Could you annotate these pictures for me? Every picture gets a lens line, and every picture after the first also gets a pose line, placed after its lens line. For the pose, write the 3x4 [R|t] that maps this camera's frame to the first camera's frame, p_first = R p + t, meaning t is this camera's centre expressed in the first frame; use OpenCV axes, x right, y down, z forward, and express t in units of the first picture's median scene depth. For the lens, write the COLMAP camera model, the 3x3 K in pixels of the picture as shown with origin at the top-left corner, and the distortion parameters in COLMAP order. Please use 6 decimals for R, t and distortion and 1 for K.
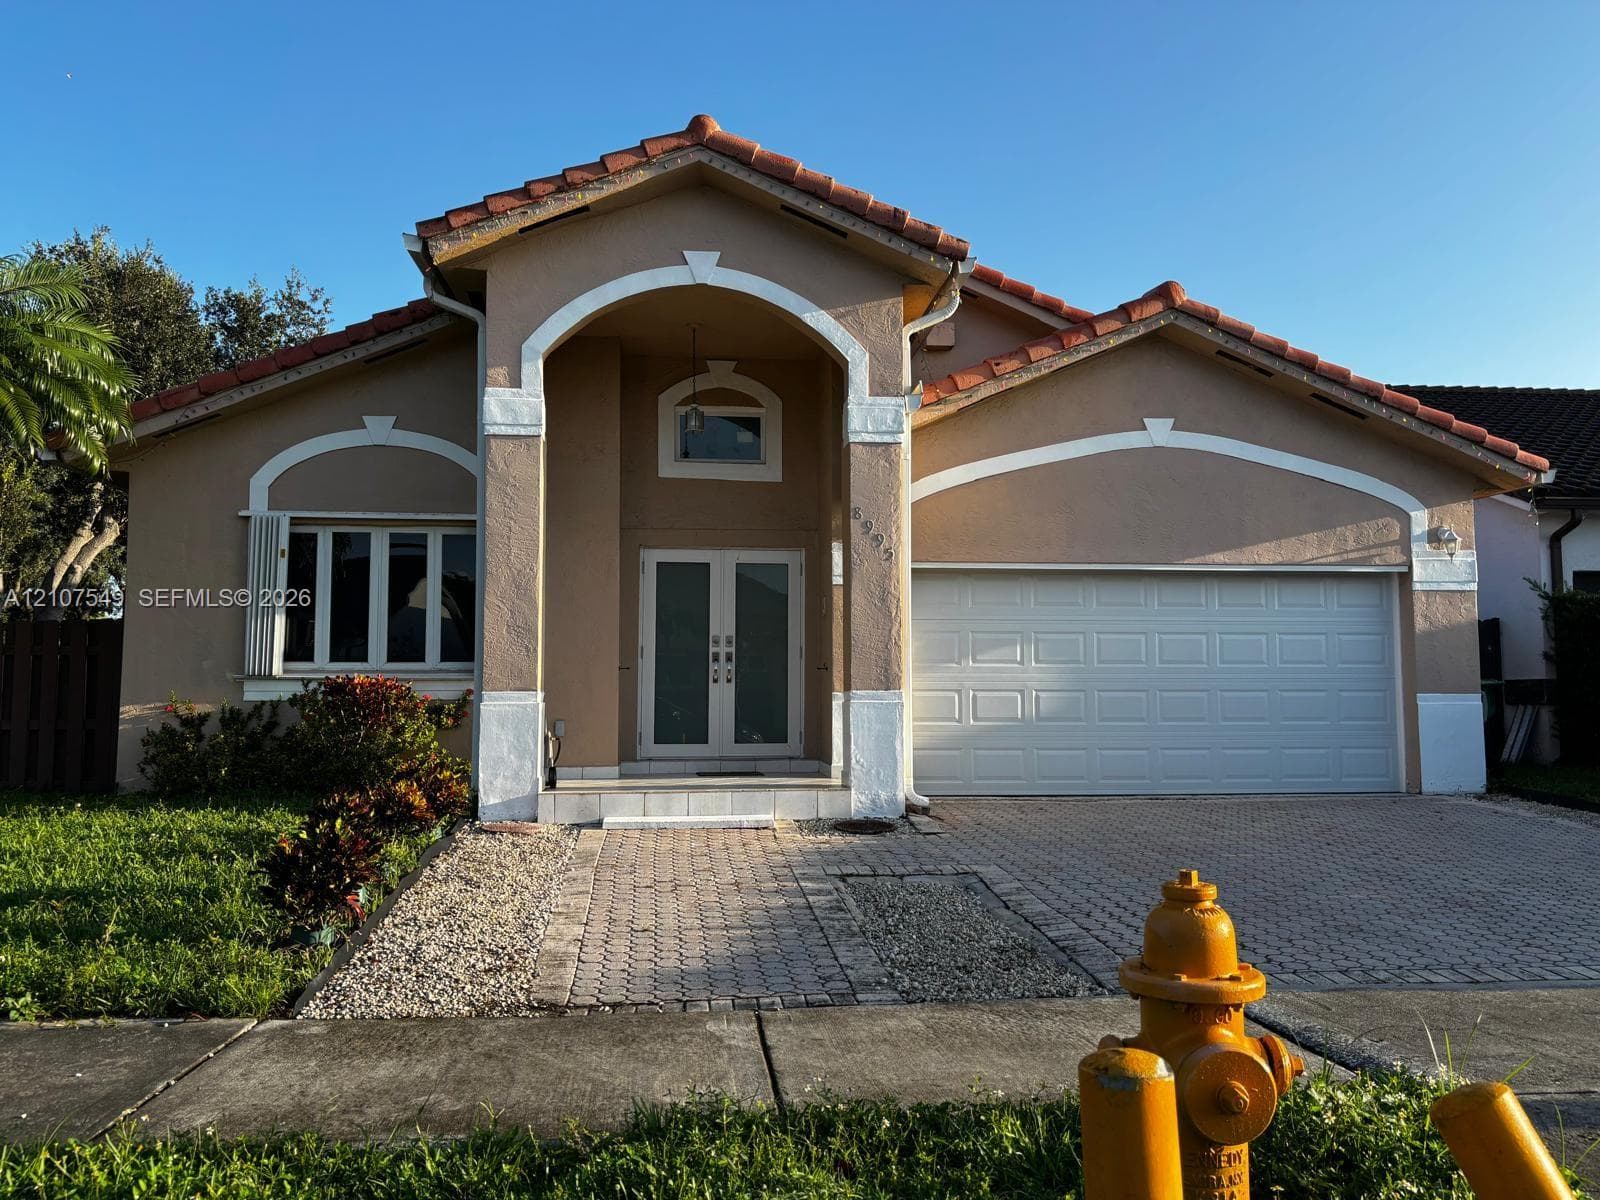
lens RADIAL K [[1243.1, 0, 800.0], [0, 1243.1, 600.0], [0, 0, 1]] dist [0.042590, -0.098158]
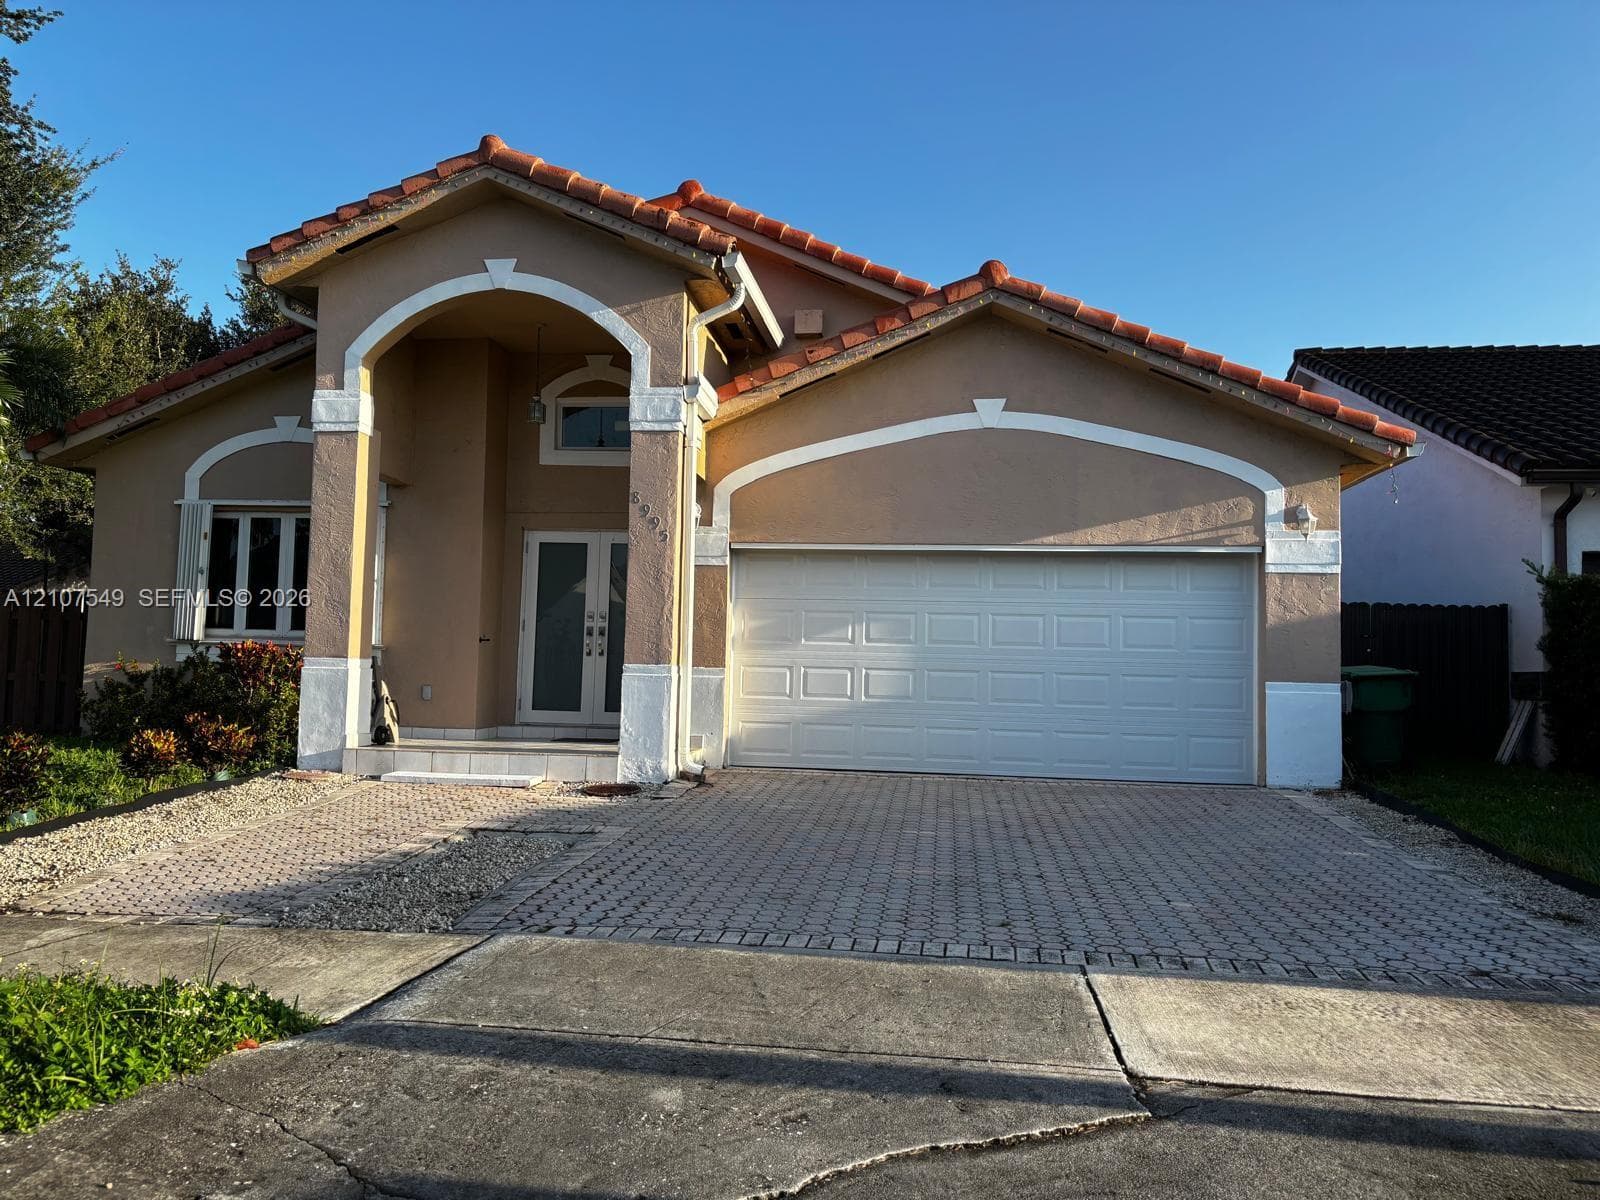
lens RADIAL K [[1240.9, 0, 800.0], [0, 1240.9, 600.0], [0, 0, 1]] dist [0.009524, -0.008049]
pose [[0.971923, 0.010288, -0.235074, 0.389367], [-0.006426, 0.999832, 0.017192, -0.001139], [0.235211, -0.015199, 0.971826, -0.001814]]
